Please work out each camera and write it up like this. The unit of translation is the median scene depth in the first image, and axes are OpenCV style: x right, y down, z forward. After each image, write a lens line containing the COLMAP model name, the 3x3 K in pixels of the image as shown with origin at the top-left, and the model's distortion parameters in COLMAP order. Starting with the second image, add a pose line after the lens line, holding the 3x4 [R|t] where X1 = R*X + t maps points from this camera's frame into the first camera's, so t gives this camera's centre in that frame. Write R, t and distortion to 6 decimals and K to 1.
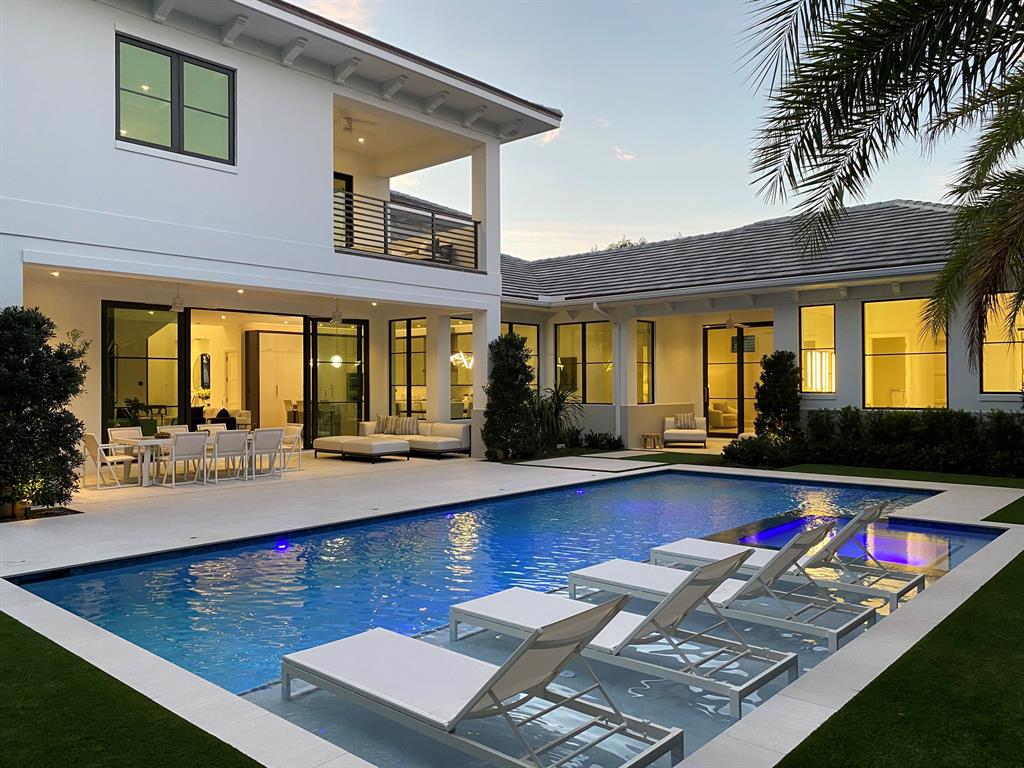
lens RADIAL K [[801.4, 0, 512.0], [0, 801.4, 384.0], [0, 0, 1]] dist [0.013113, -0.000594]
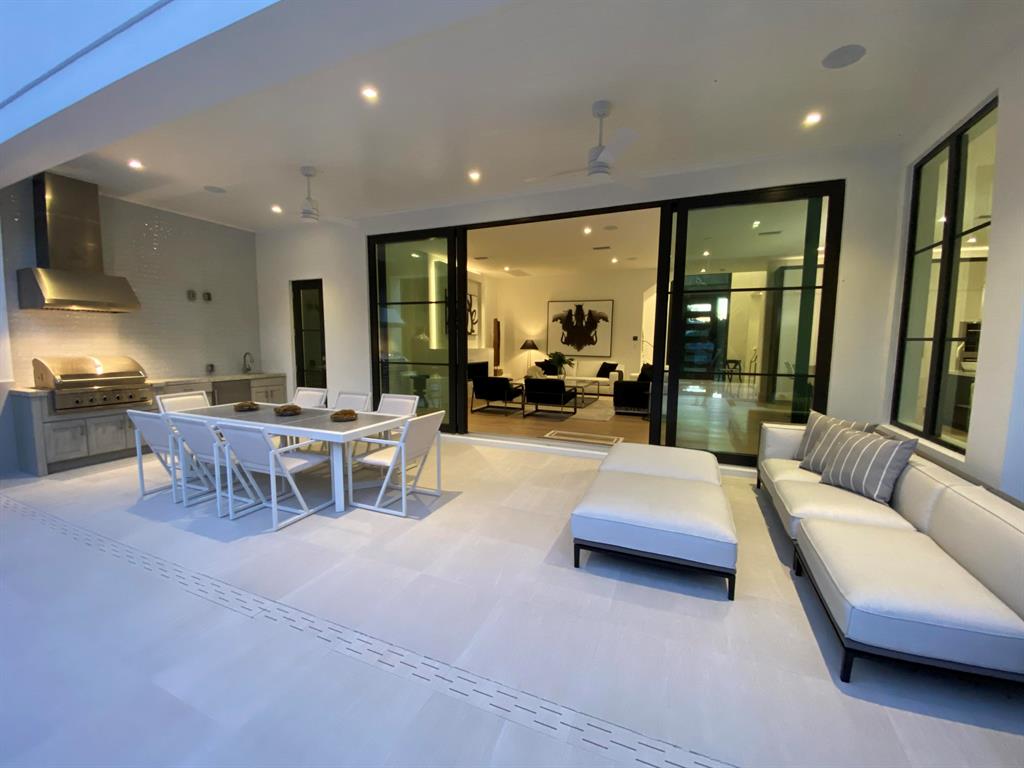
lens RADIAL K [[410.3, 0, 512.0], [0, 410.3, 386.8], [0, 0, 1]] dist [0.027931, -0.025252]
pose [[0.324008, 0.106286, -0.940065, -0.022111], [-0.005512, 0.993864, 0.110469, 0.004856], [0.946038, -0.030611, 0.322606, 0.850218]]
